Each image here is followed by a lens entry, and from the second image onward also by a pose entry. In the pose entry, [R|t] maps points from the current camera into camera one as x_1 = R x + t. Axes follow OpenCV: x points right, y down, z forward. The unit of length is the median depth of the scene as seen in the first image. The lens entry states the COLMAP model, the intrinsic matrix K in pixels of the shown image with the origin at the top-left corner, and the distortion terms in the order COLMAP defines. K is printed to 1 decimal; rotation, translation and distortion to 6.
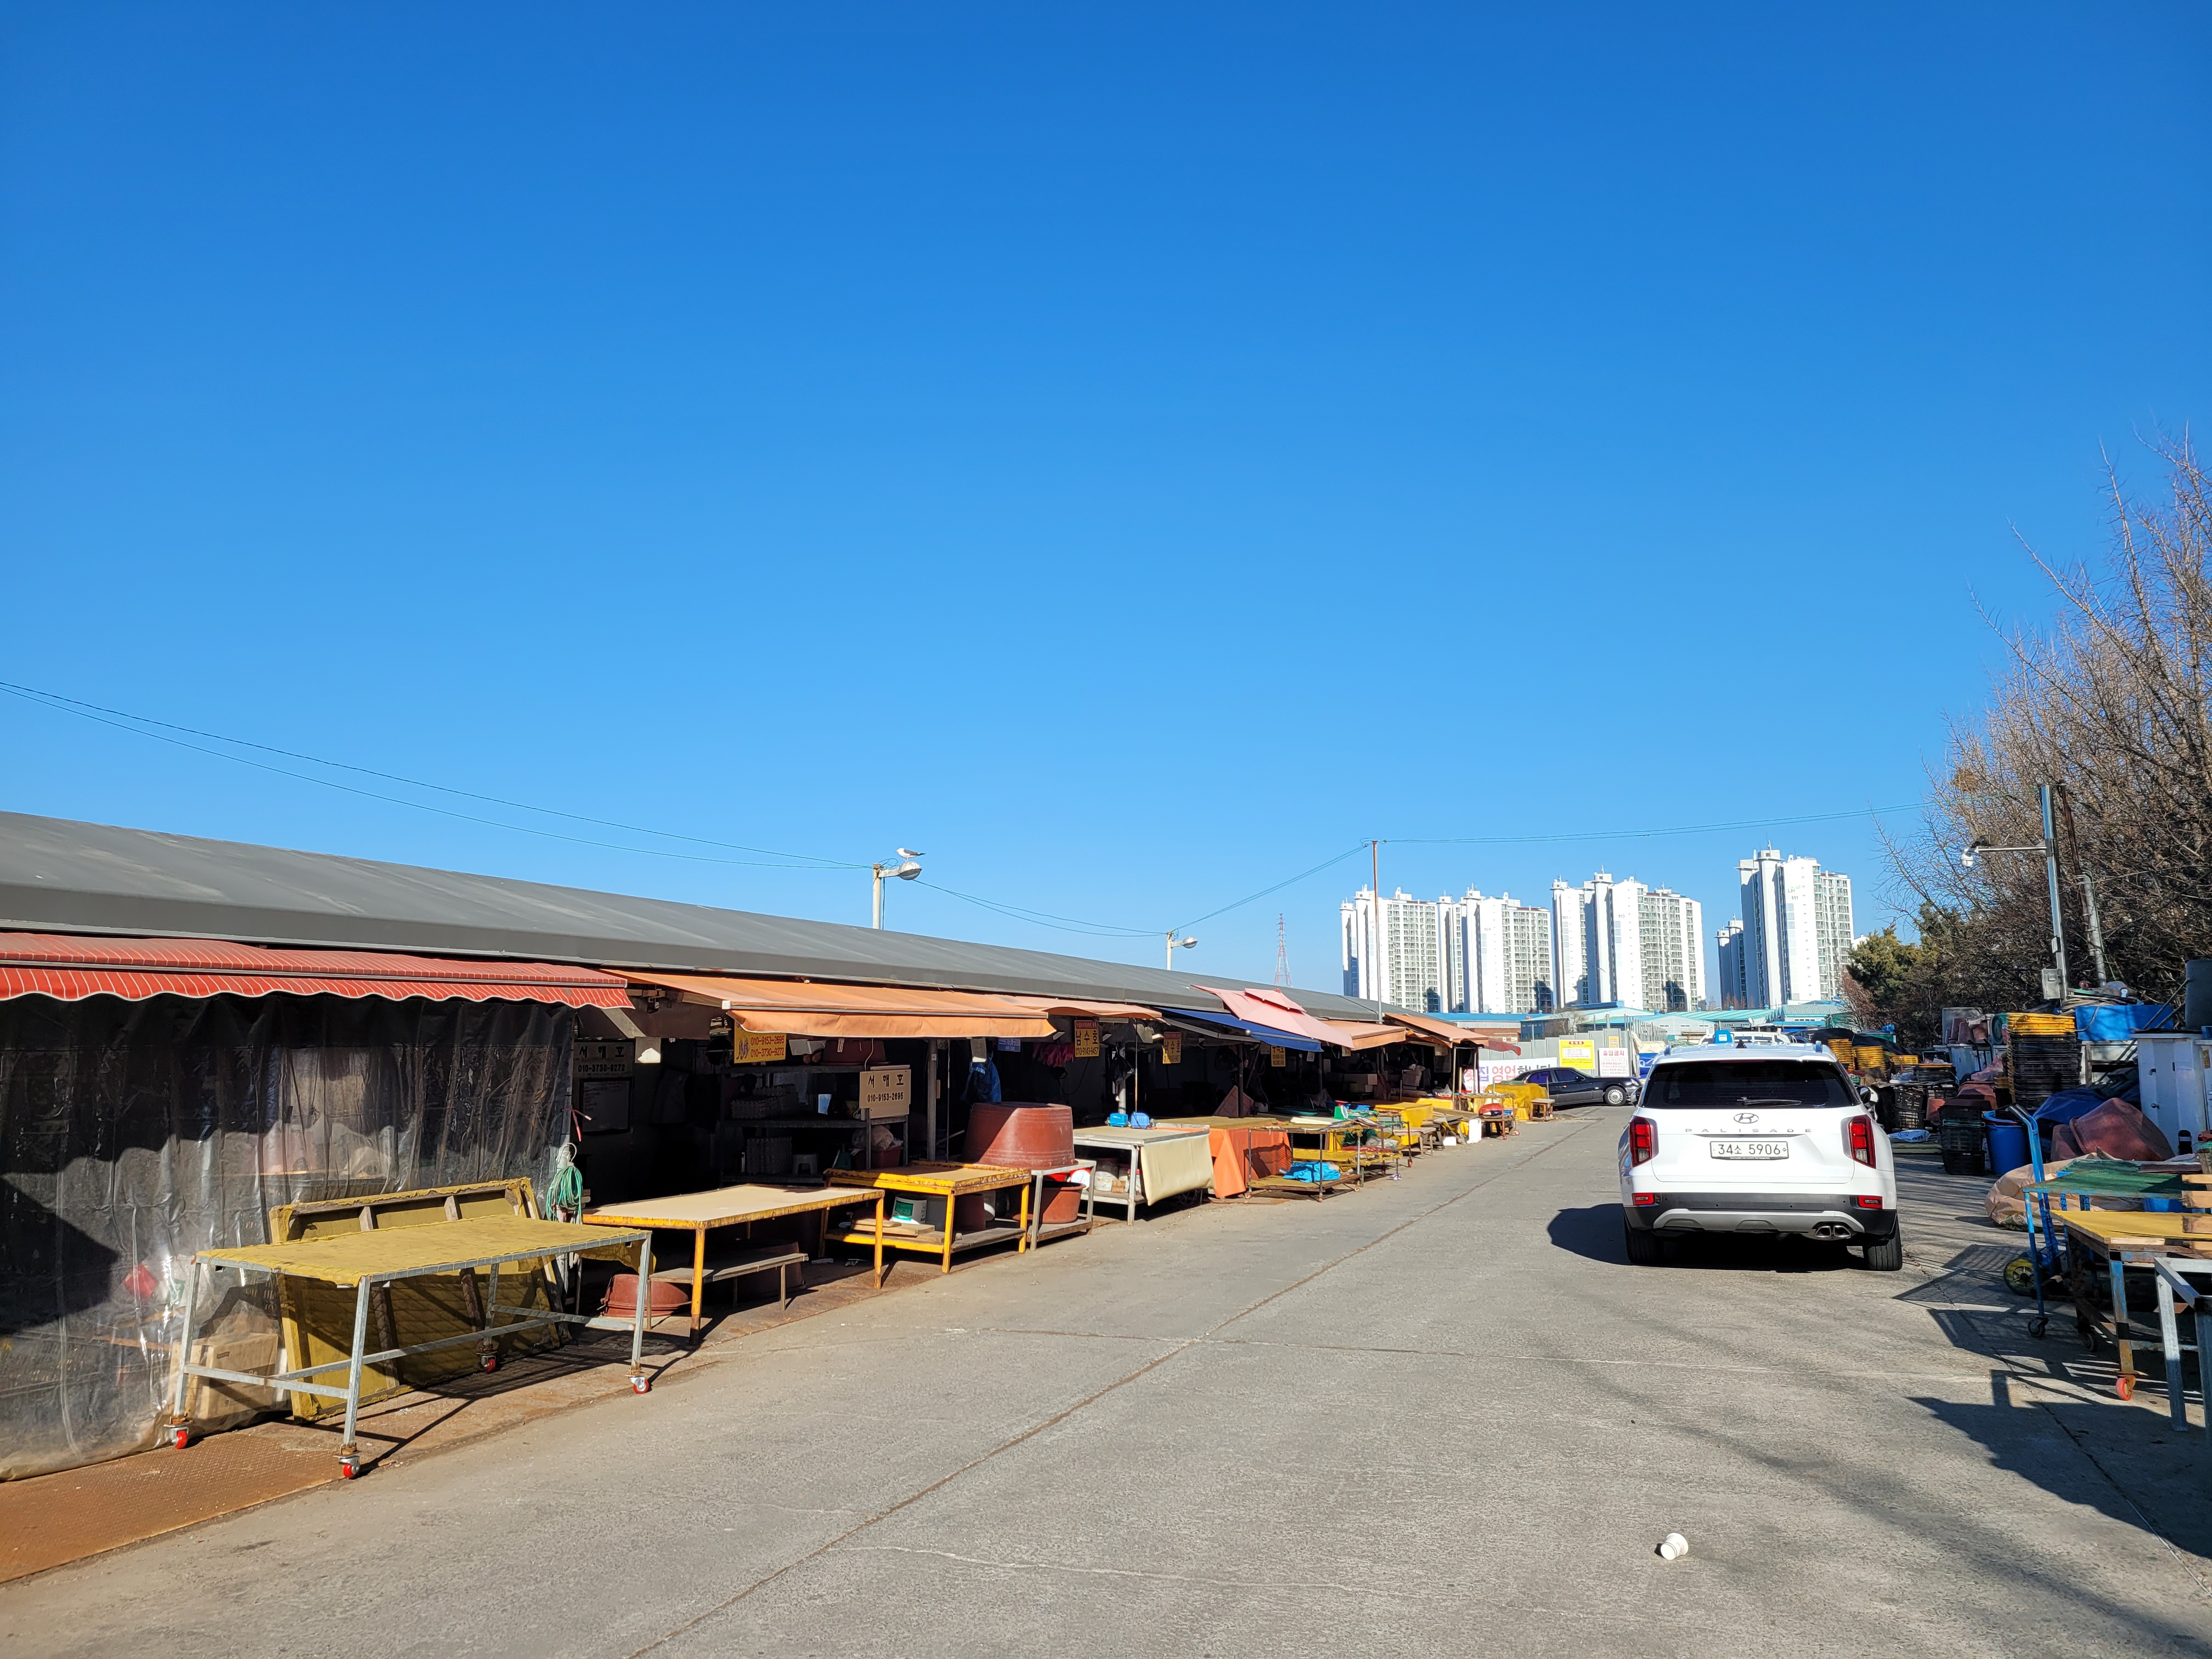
lens RADIAL K [[1607.3, 0, 1106.0], [0, 1607.3, 829.5], [0, 0, 1]] dist [0.003991, -0.004216]
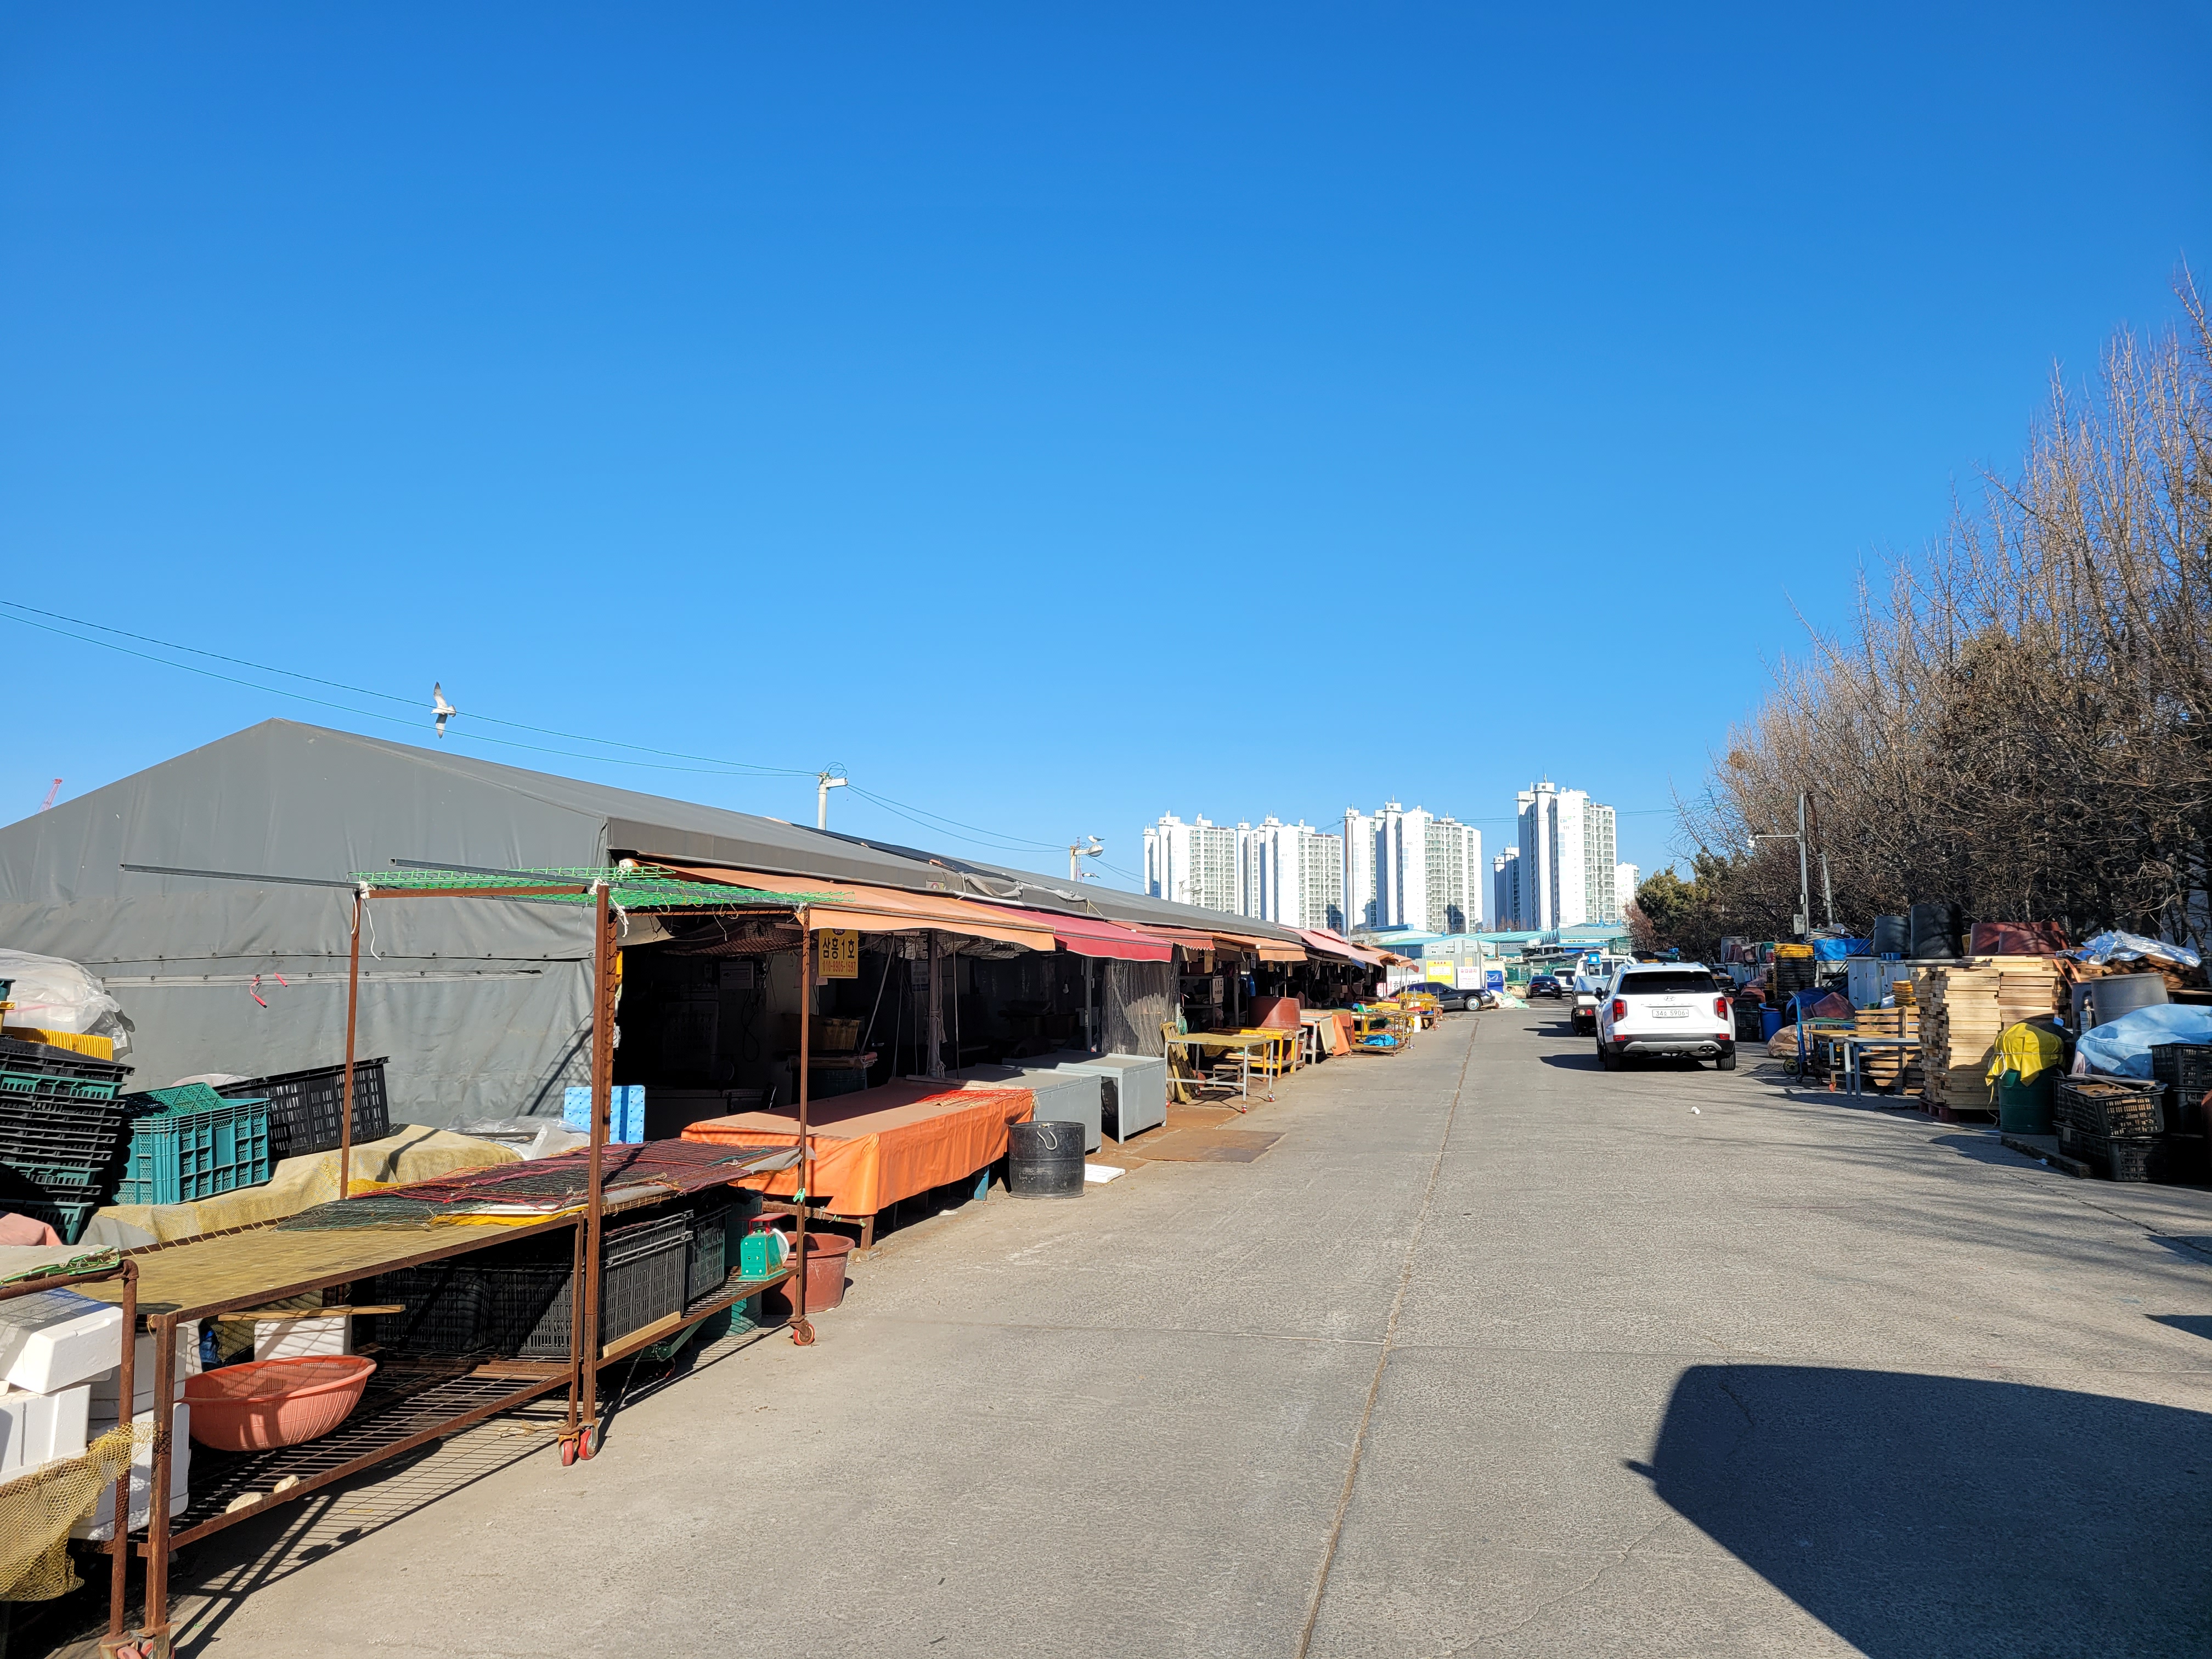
lens RADIAL K [[1661.9, 0, 1100.9], [0, 1661.9, 867.5], [0, 0, 1]] dist [0.006840, 0.001288]
pose [[0.990199, 0.004697, 0.139586, -0.121380], [-0.015015, 0.997222, 0.072958, -0.026074], [-0.138856, -0.074339, 0.987519, -0.194608]]
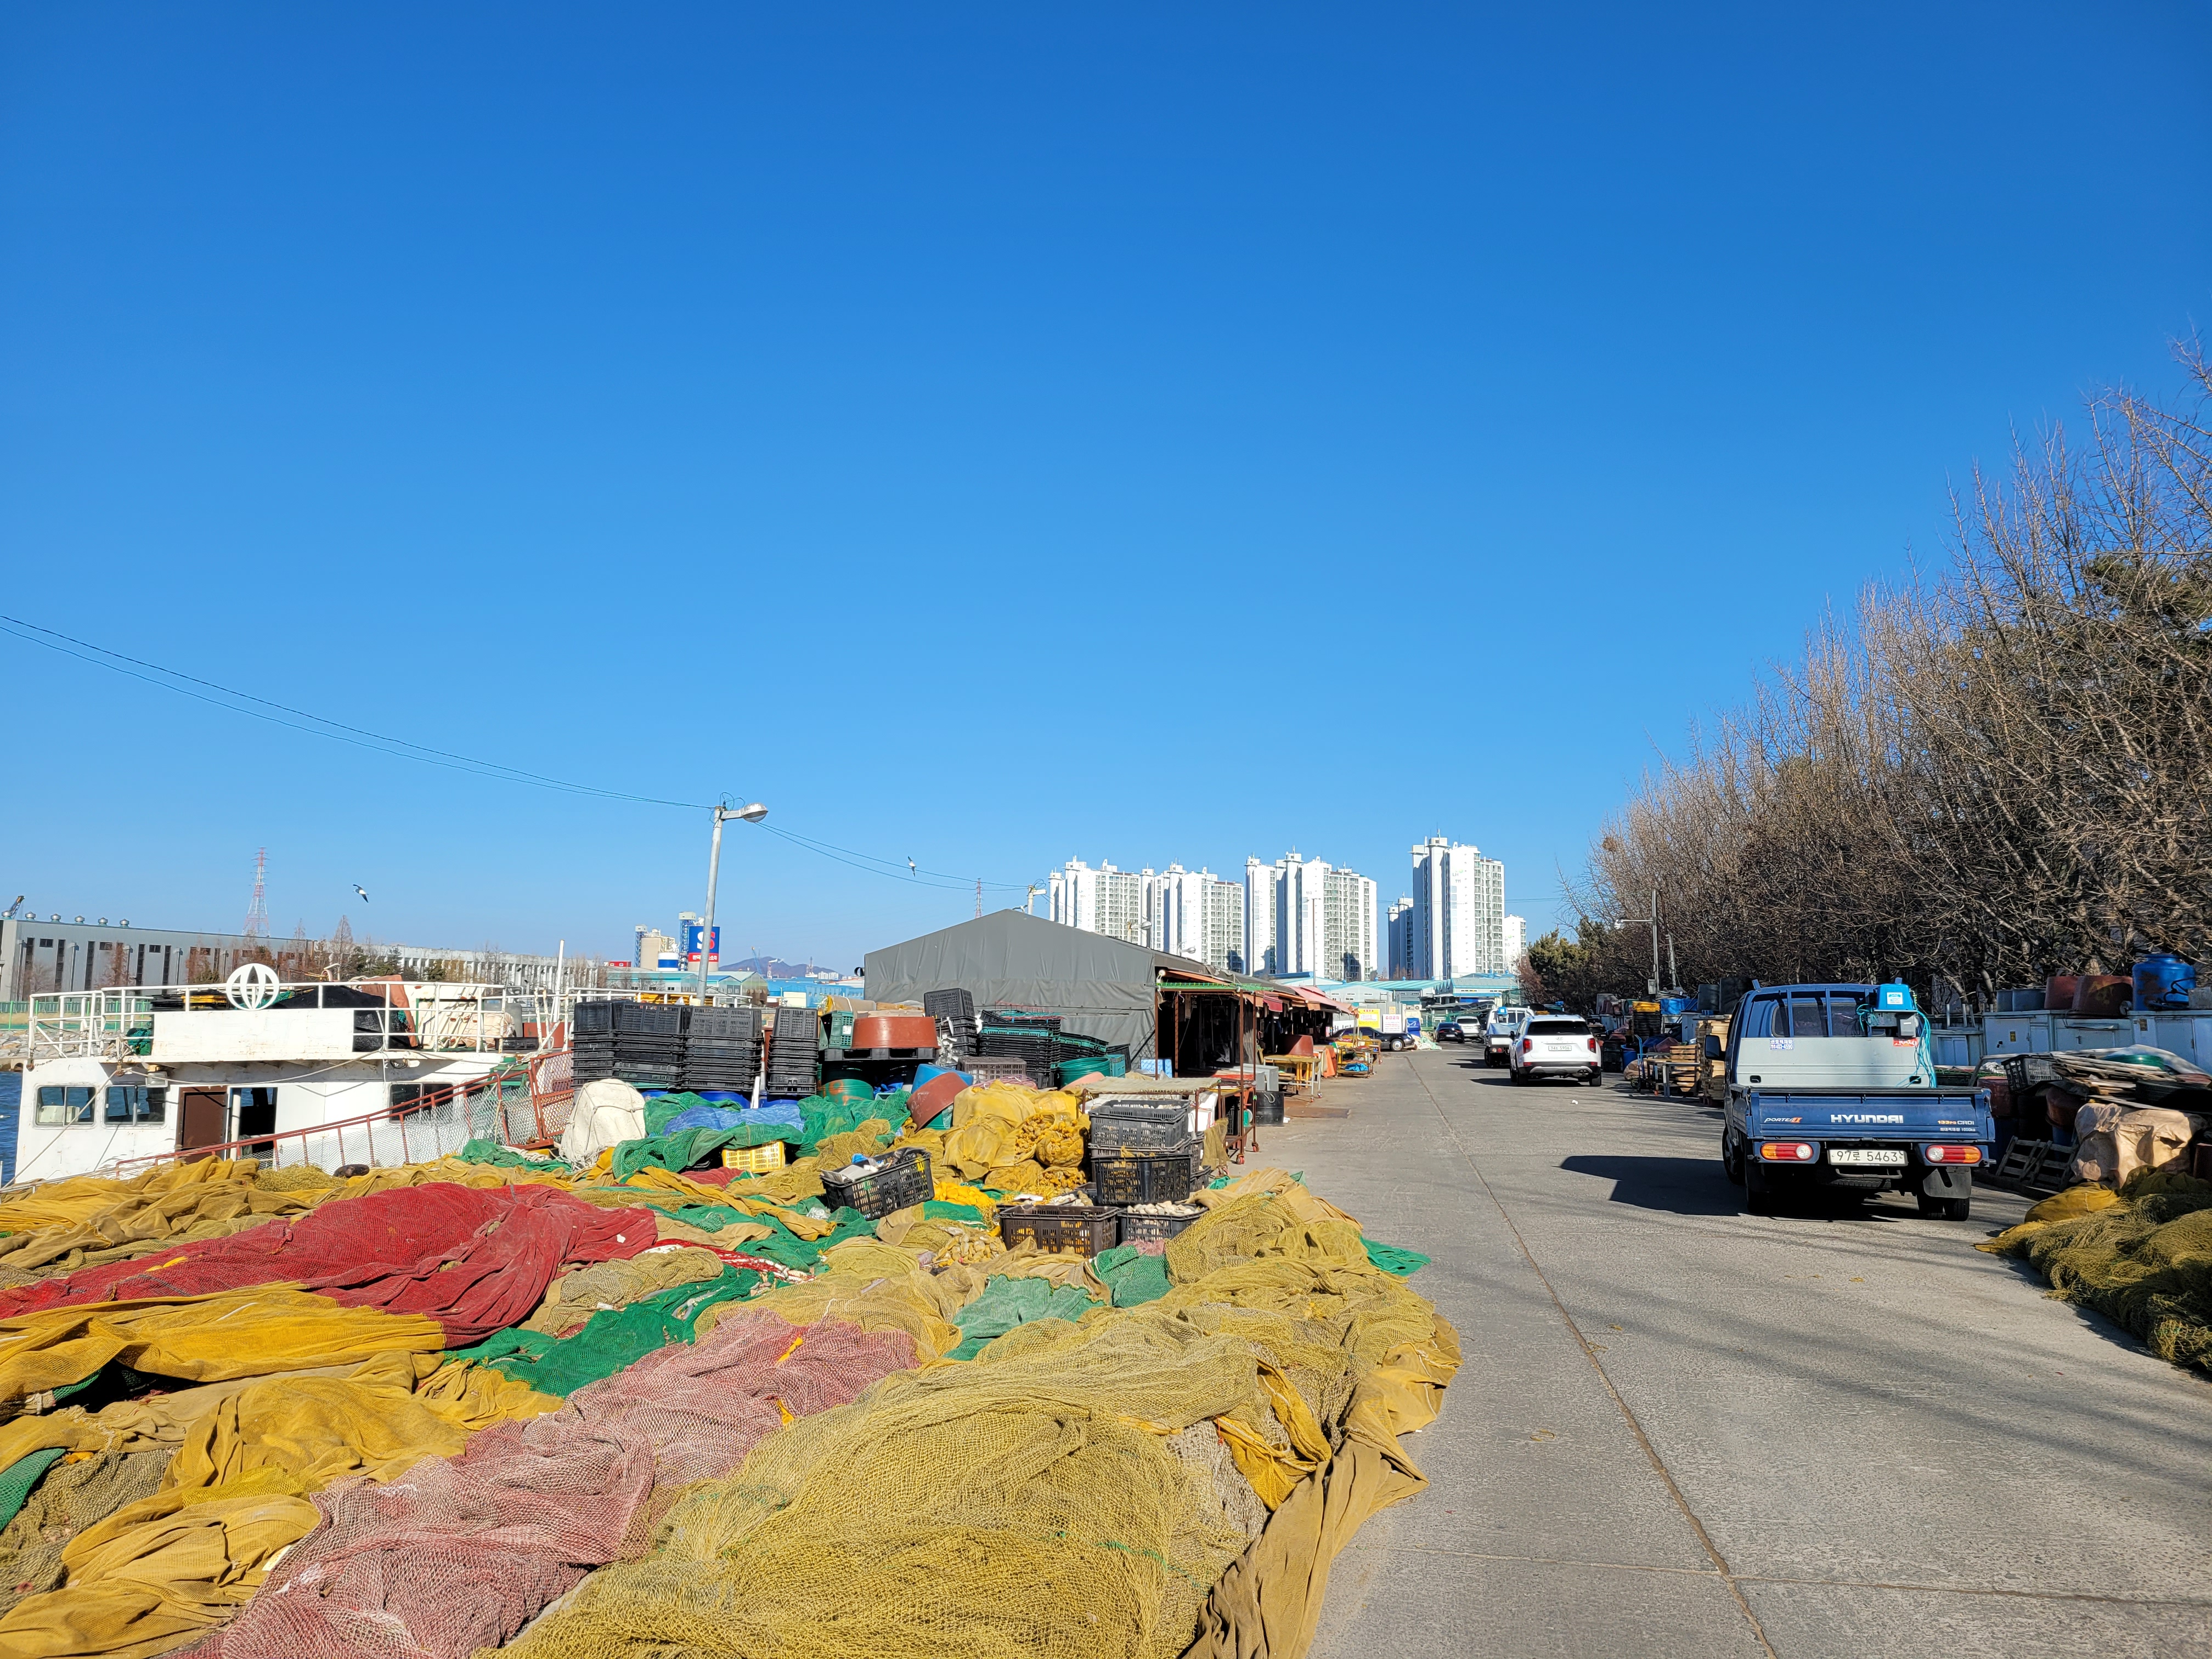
lens RADIAL K [[1718.4, 0, 1106.0], [0, 1718.4, 829.5], [0, 0, 1]] dist [-0.003248, -0.001325]
pose [[0.976694, 0.033216, 0.212050, -0.233665], [-0.039809, 0.998845, 0.026895, -0.055810], [-0.210912, -0.034709, 0.976889, -0.408519]]
